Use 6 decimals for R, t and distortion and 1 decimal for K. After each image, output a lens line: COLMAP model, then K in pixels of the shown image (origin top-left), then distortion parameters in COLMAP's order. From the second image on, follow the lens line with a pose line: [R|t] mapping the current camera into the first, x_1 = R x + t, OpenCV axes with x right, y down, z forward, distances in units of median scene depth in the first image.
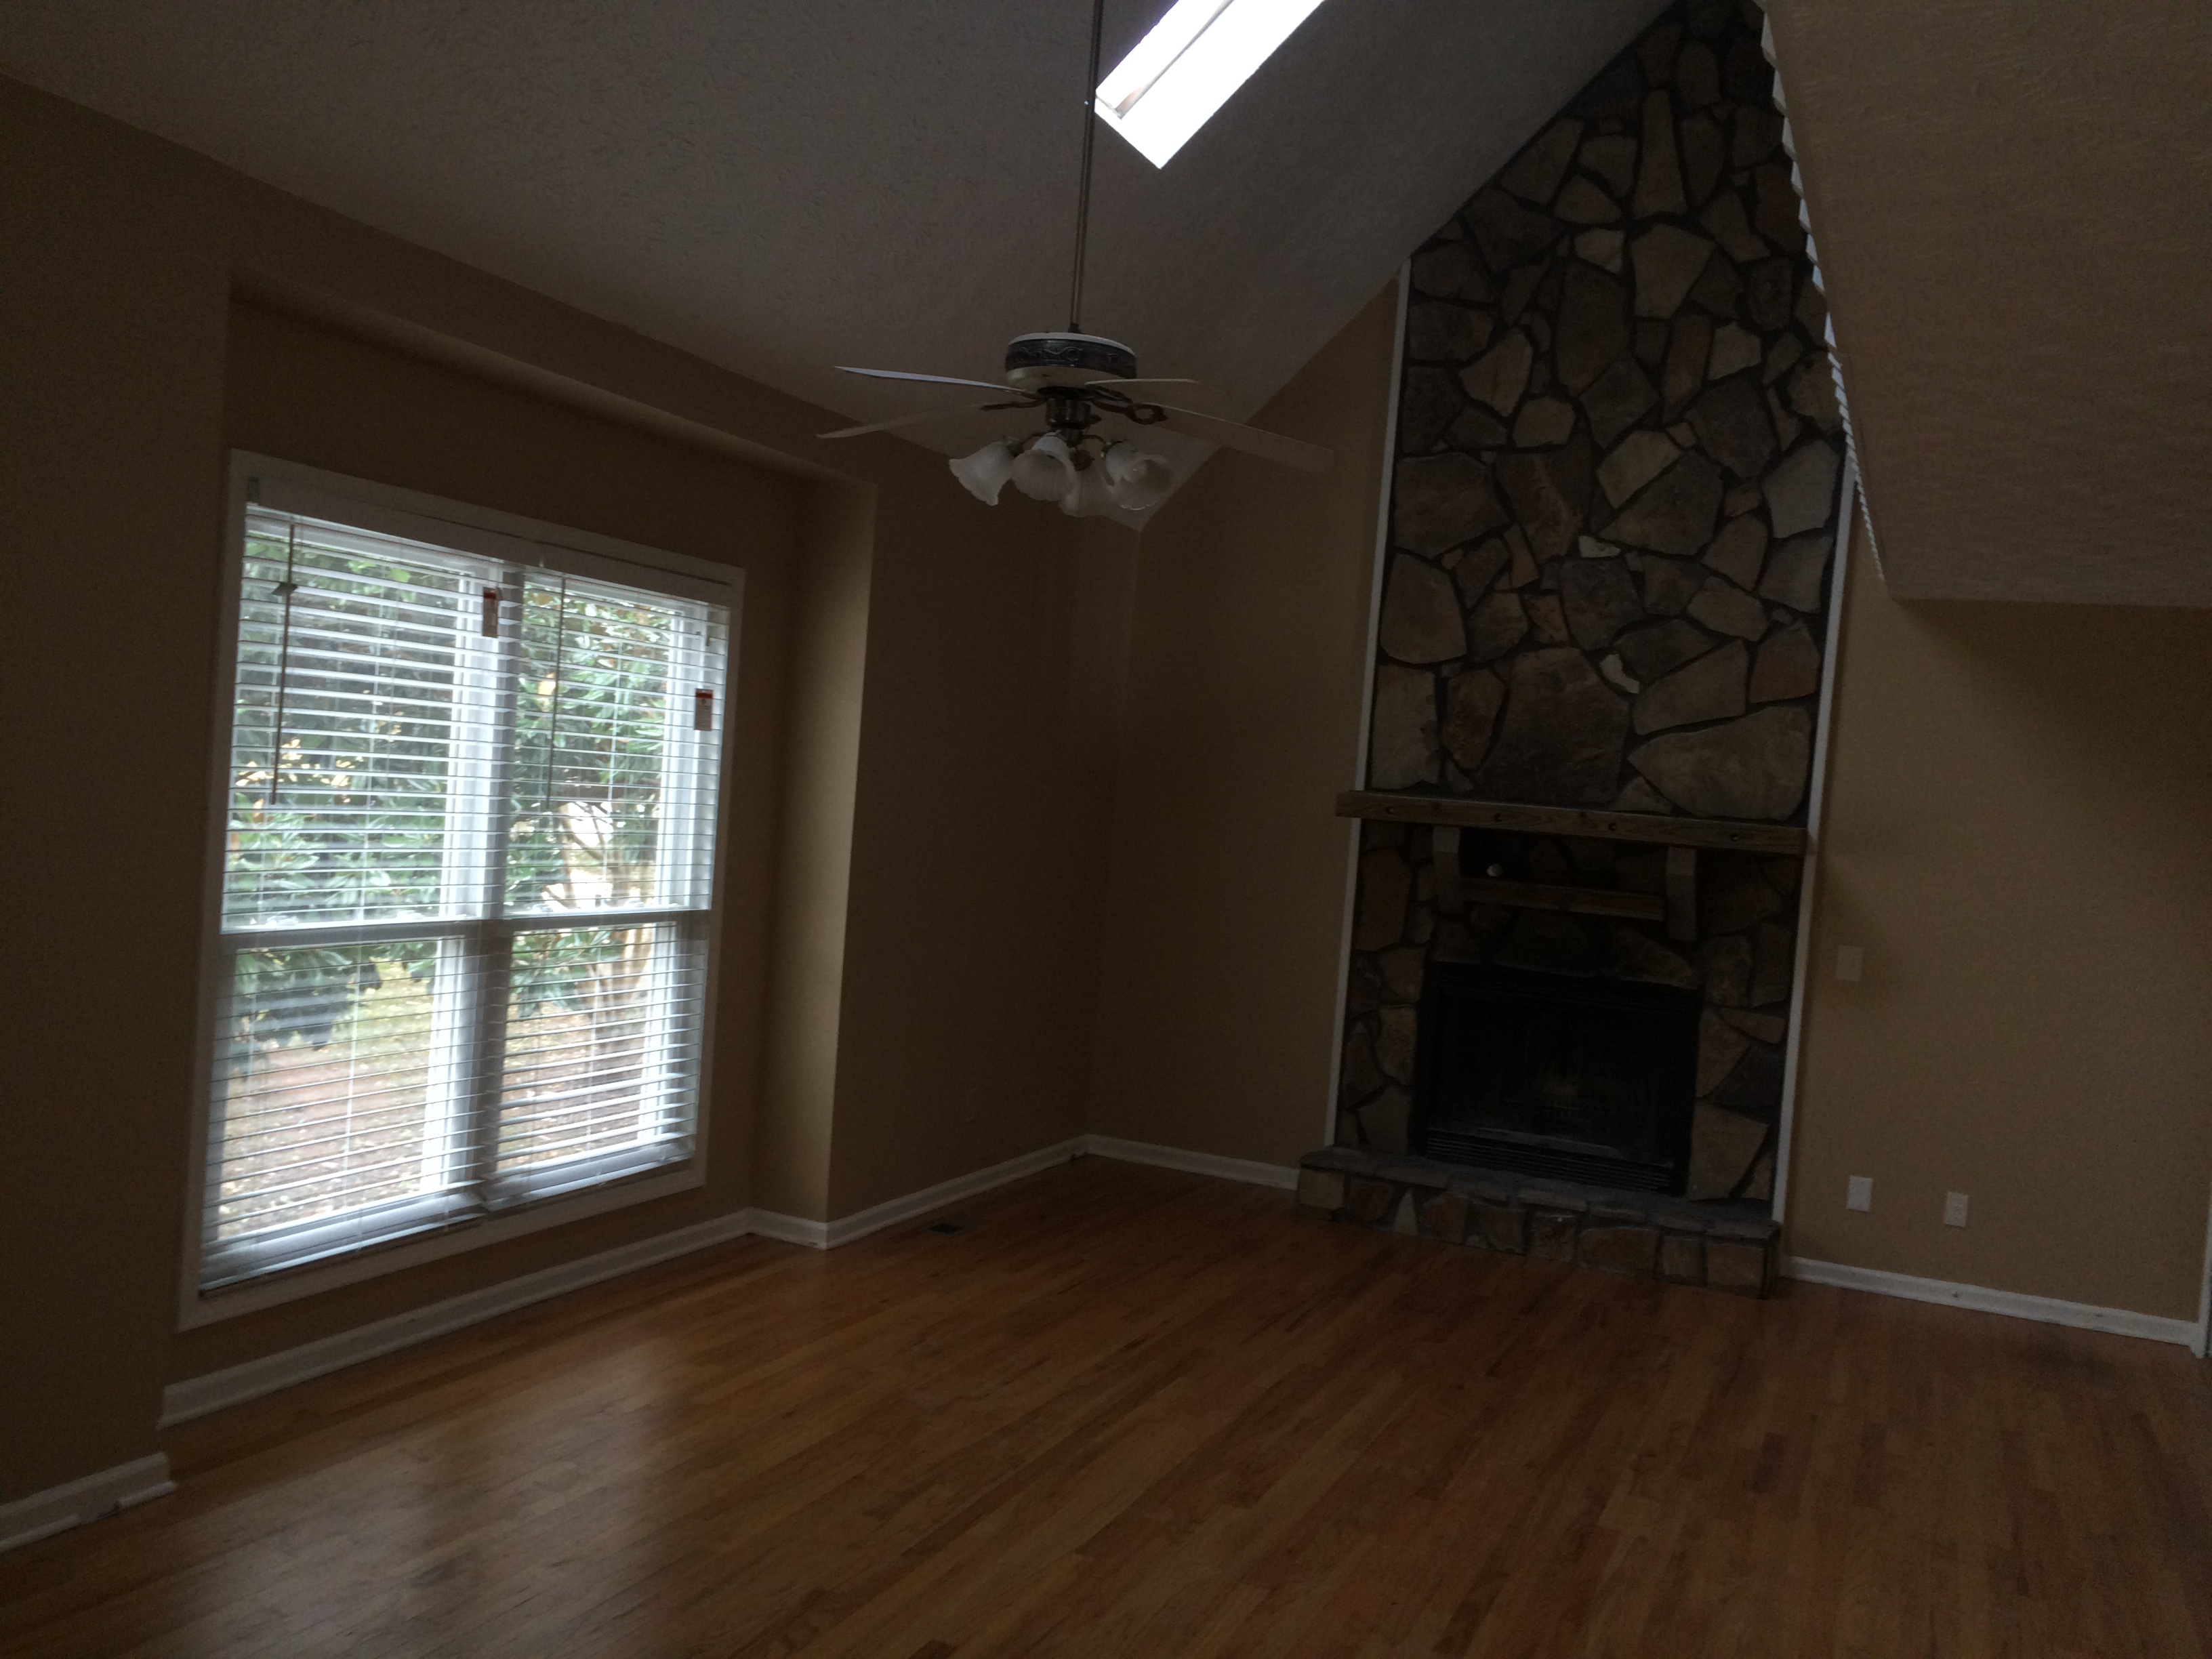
lens RADIAL K [[1891.5, 0, 1106.0], [0, 1891.5, 829.5], [0, 0, 1]] dist [0.087140, -0.117613]
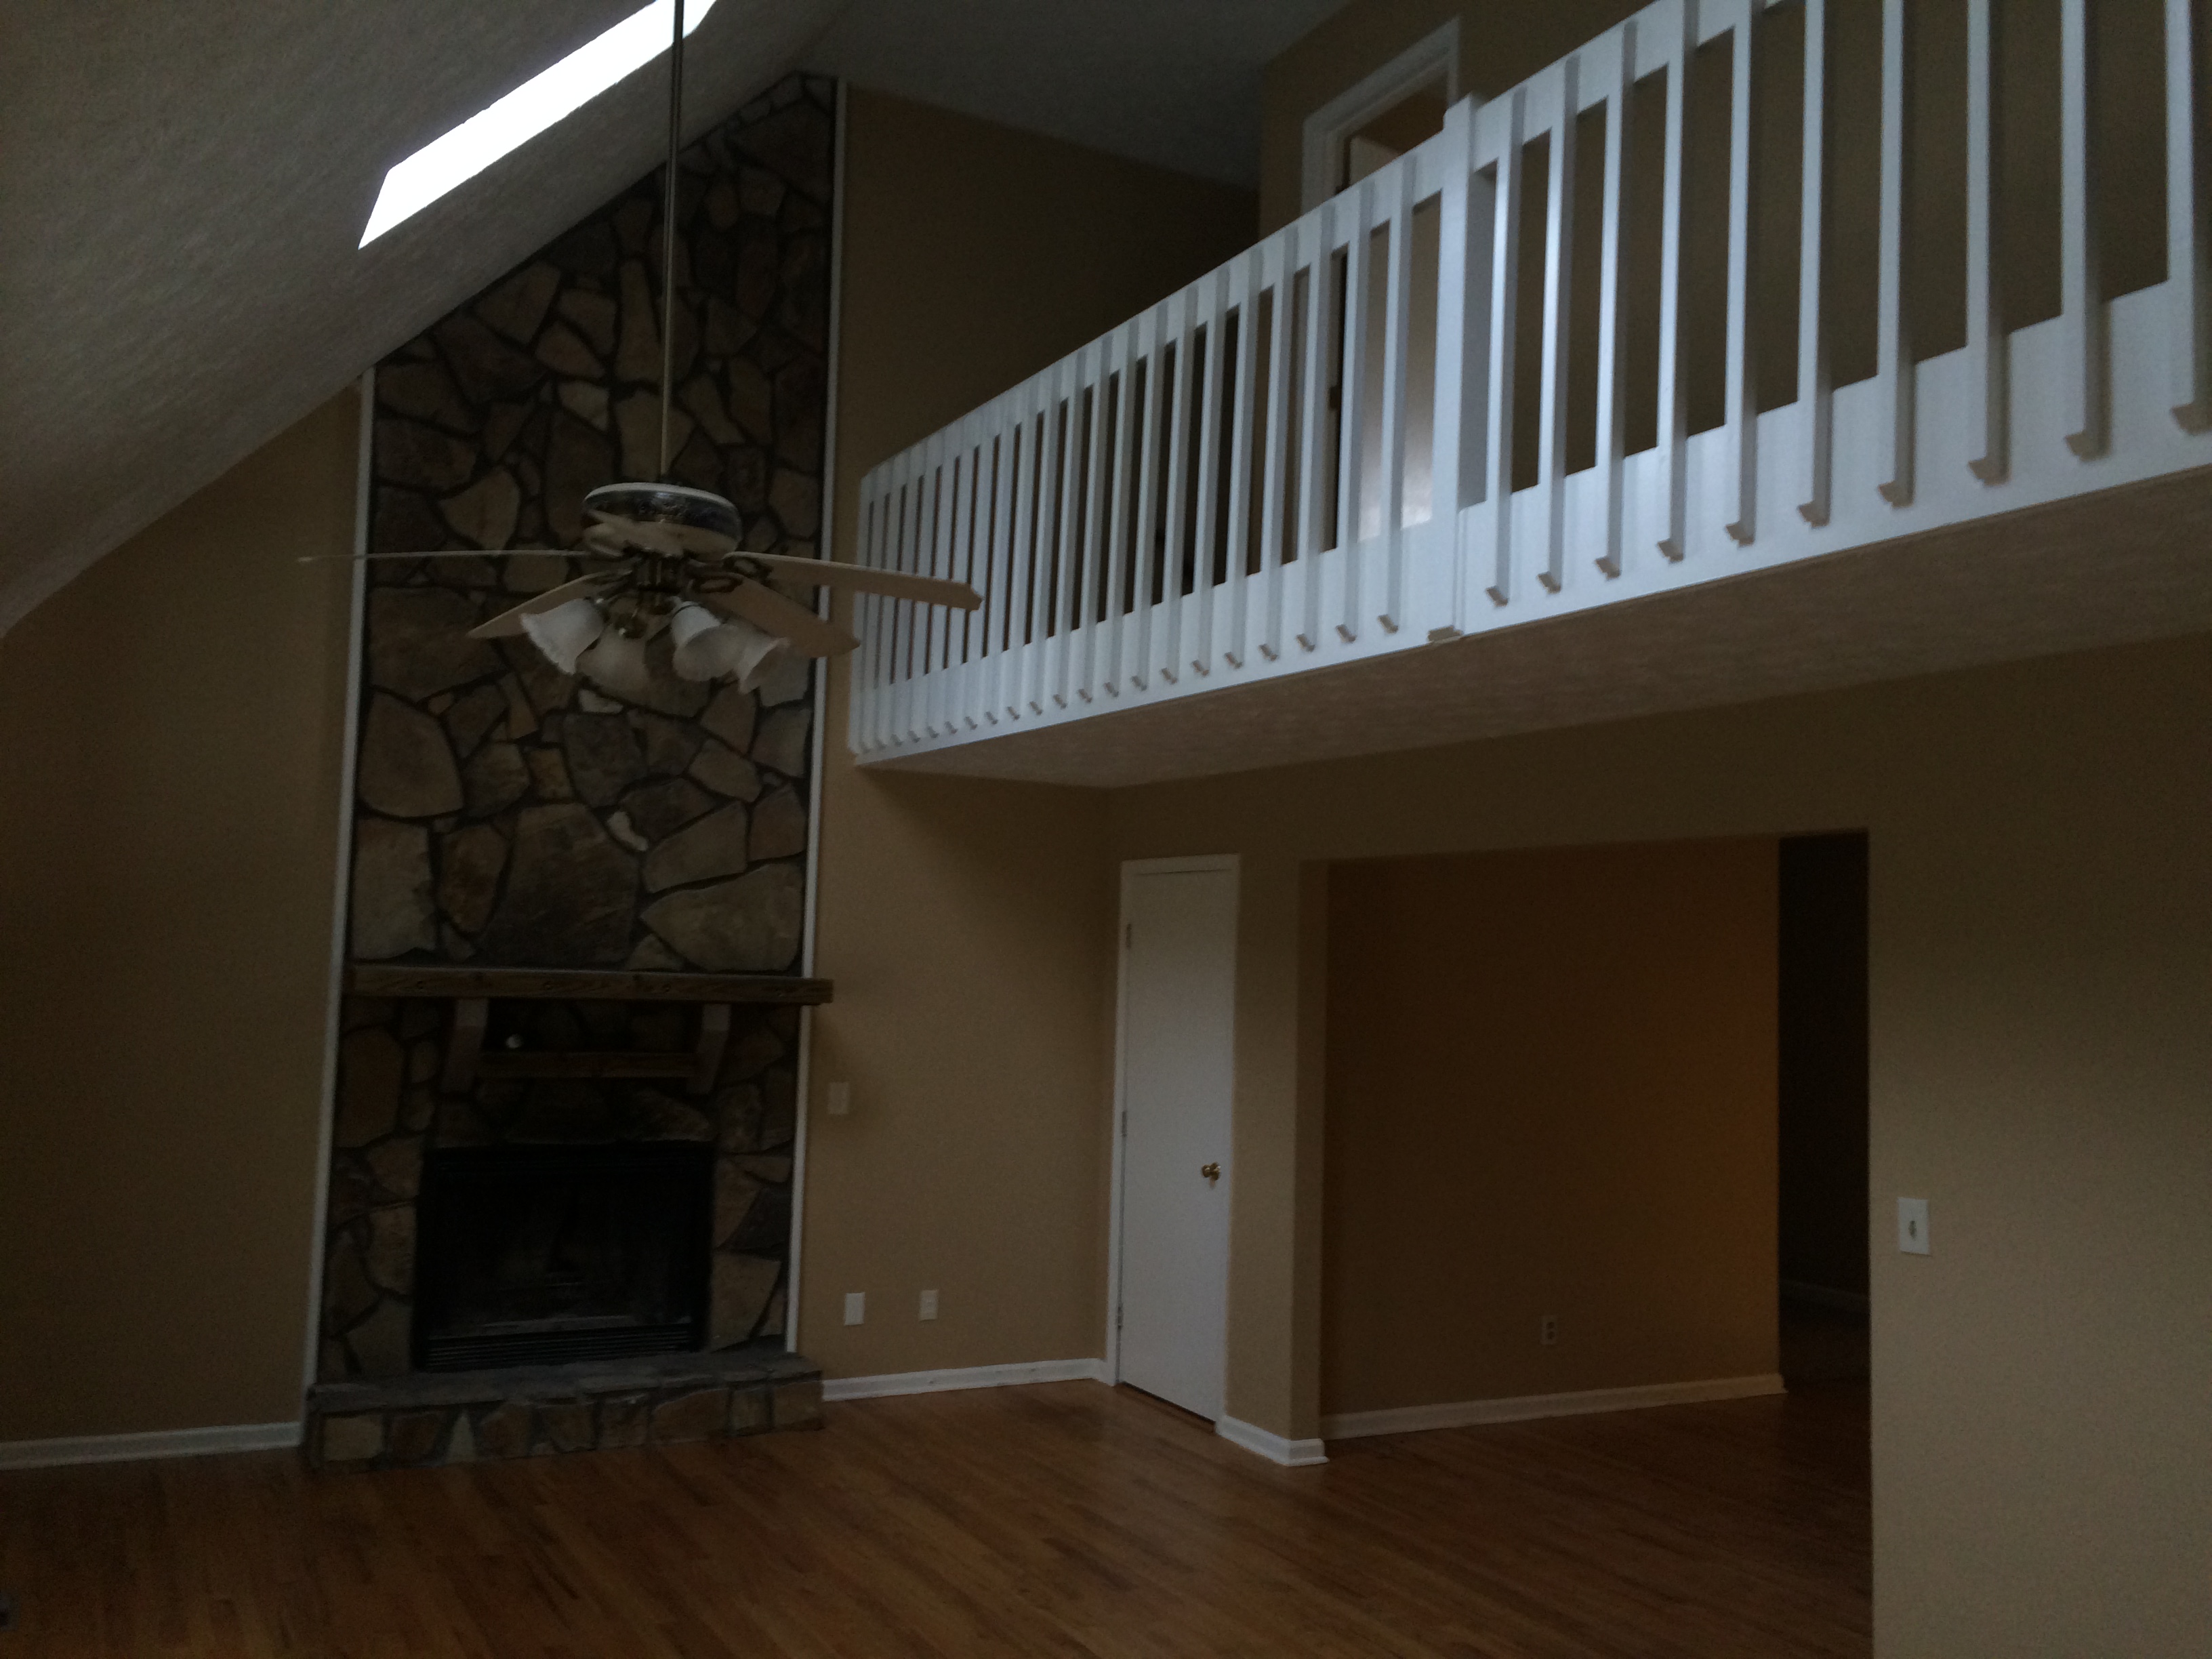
lens RADIAL K [[1891.5, 0, 1106.0], [0, 1891.5, 829.5], [0, 0, 1]] dist [0.087140, -0.117613]
pose [[0.618769, -0.001228, 0.785572, -0.352410], [0.040850, 0.998696, -0.030615, -0.042094], [-0.784510, 0.051035, 0.618013, 0.190994]]
